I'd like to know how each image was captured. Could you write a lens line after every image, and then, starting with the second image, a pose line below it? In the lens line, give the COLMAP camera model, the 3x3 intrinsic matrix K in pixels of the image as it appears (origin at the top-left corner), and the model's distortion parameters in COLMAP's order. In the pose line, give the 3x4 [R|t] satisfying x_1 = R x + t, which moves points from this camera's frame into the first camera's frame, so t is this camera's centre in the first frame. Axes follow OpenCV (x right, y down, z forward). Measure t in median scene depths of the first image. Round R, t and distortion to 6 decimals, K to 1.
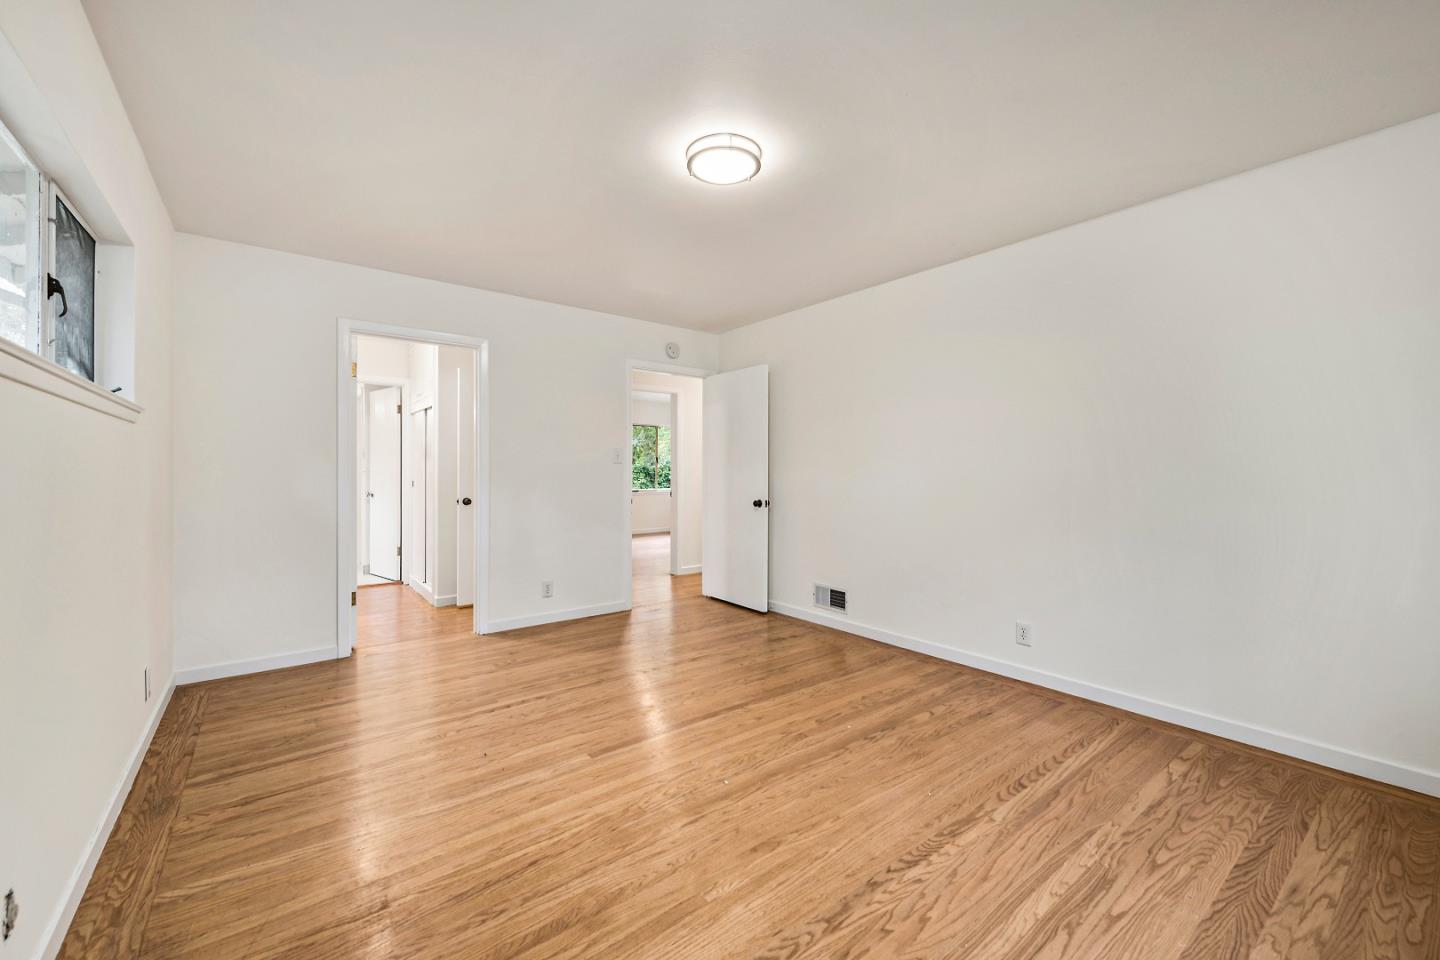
lens RADIAL K [[571.1, 0, 718.5], [0, 571.1, 476.5], [0, 0, 1]] dist [-0.018040, -0.000120]
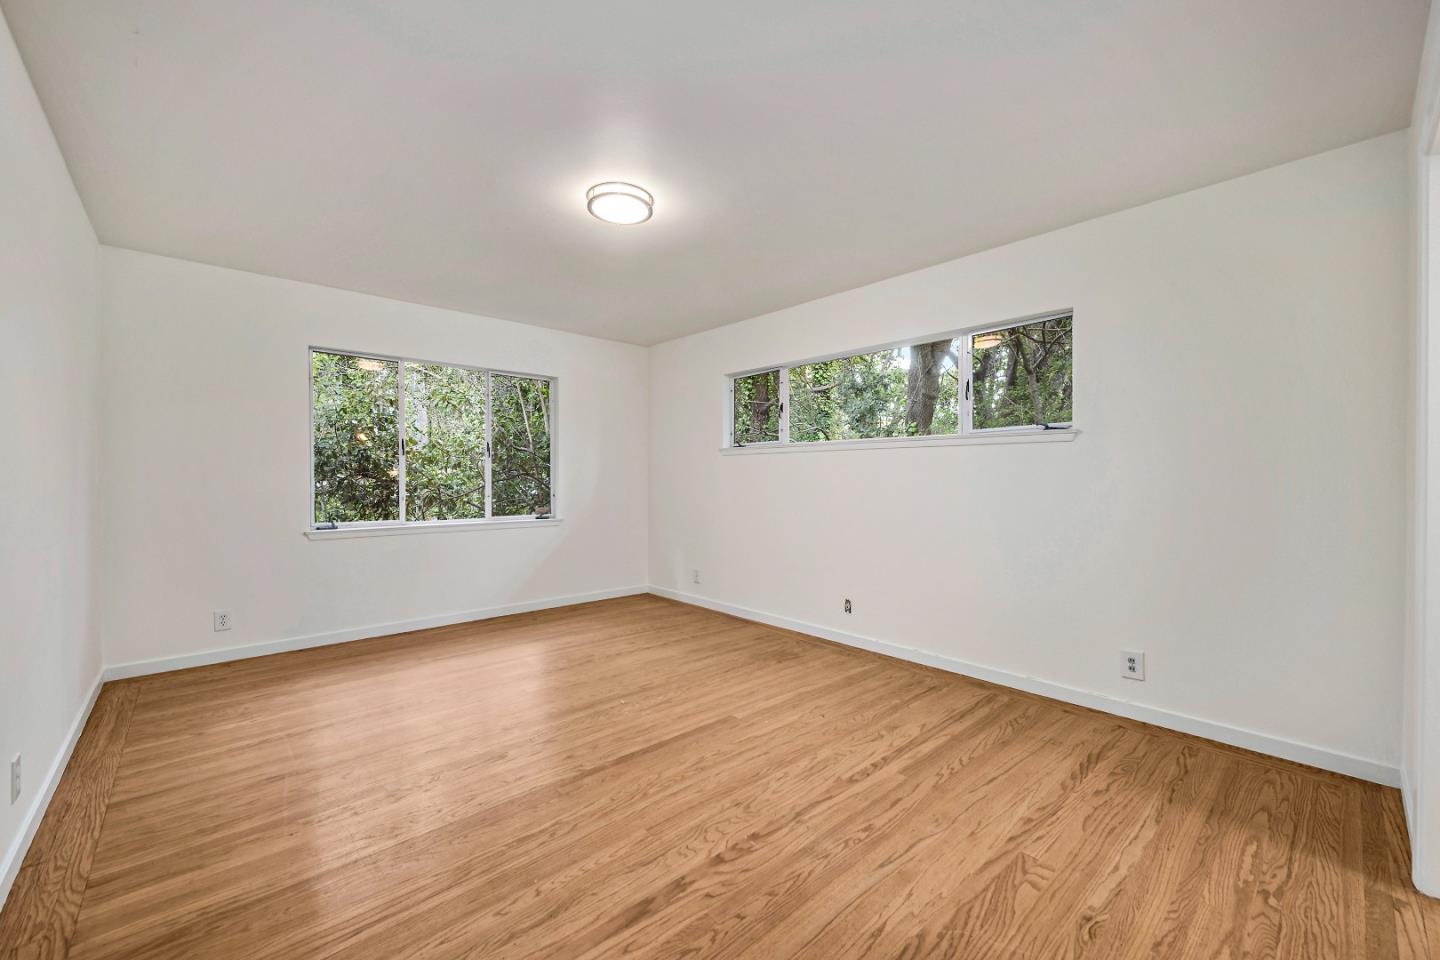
lens RADIAL K [[571.1, 0, 720.1], [0, 571.1, 477.4], [0, 0, 1]] dist [-0.018040, -0.000120]
pose [[-0.996847, -0.006282, -0.079095, -0.088011], [-0.006758, 0.999961, 0.005746, -0.011326], [0.079056, 0.006262, -0.996851, 1.900604]]
